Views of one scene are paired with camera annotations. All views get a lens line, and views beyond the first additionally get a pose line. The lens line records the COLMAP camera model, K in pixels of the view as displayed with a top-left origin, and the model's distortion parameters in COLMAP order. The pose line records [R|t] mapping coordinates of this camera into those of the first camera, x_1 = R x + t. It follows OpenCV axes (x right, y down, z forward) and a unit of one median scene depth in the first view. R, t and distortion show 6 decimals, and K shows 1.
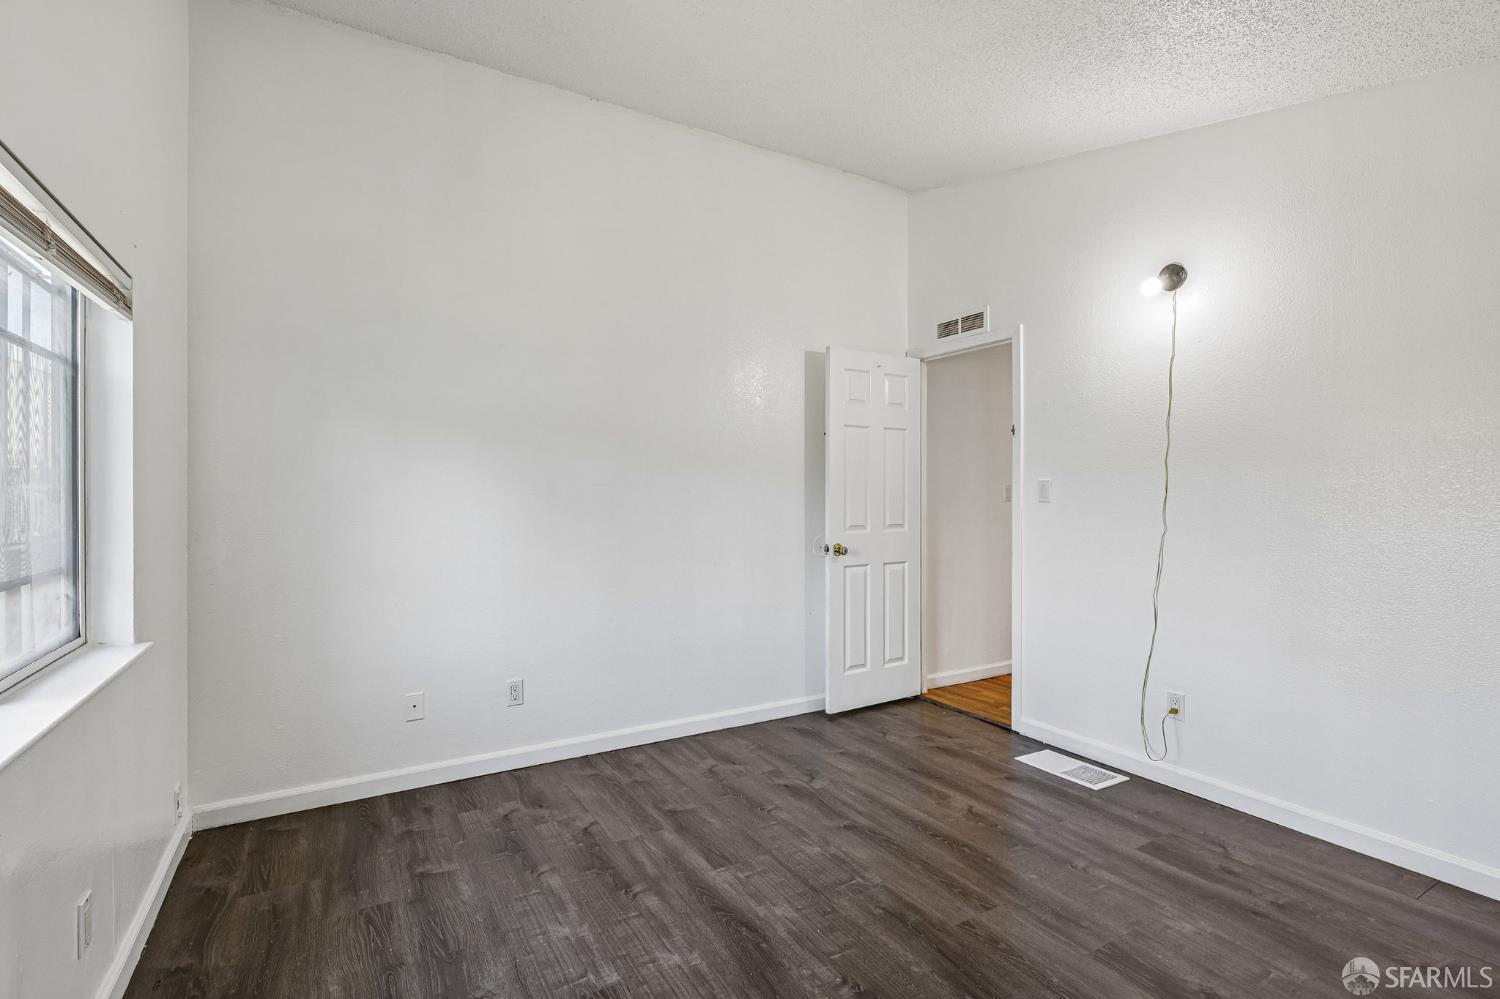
lens RADIAL K [[698.5, 0, 750.1], [0, 698.5, 501.7], [0, 0, 1]] dist [-0.003319, 0.001426]
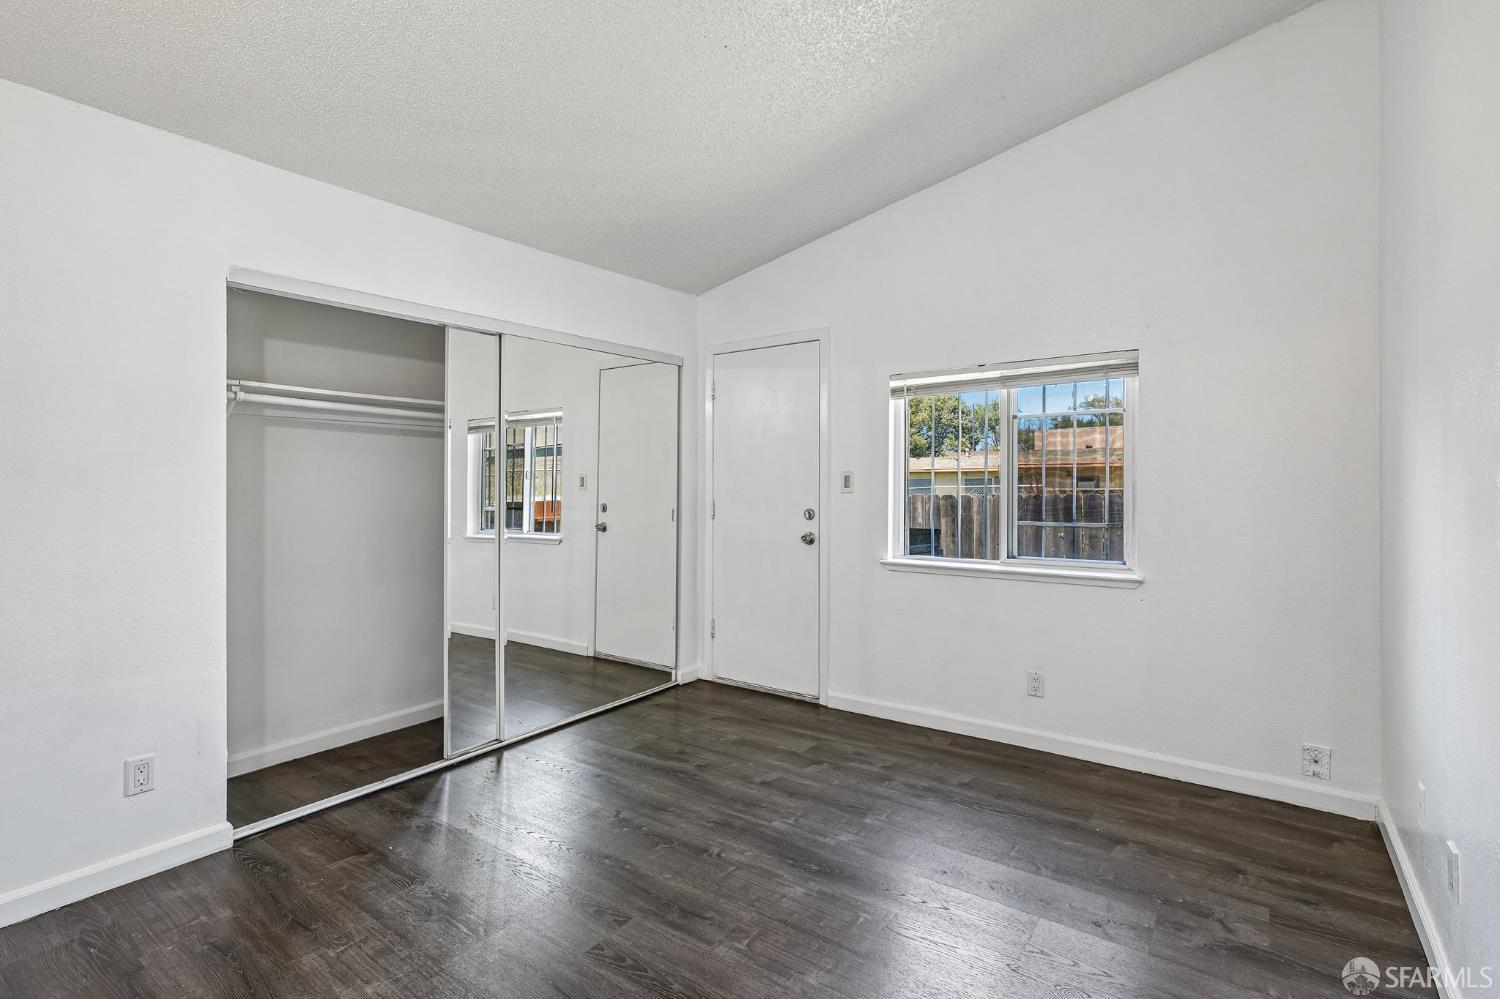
lens RADIAL K [[698.5, 0, 753.0], [0, 698.5, 487.2], [0, 0, 1]] dist [-0.003319, 0.001426]
pose [[-0.917771, 0.008169, -0.397026, 0.510855], [0.000706, 0.999820, 0.018938, -0.032820], [0.397110, 0.017101, -0.917612, 1.909944]]
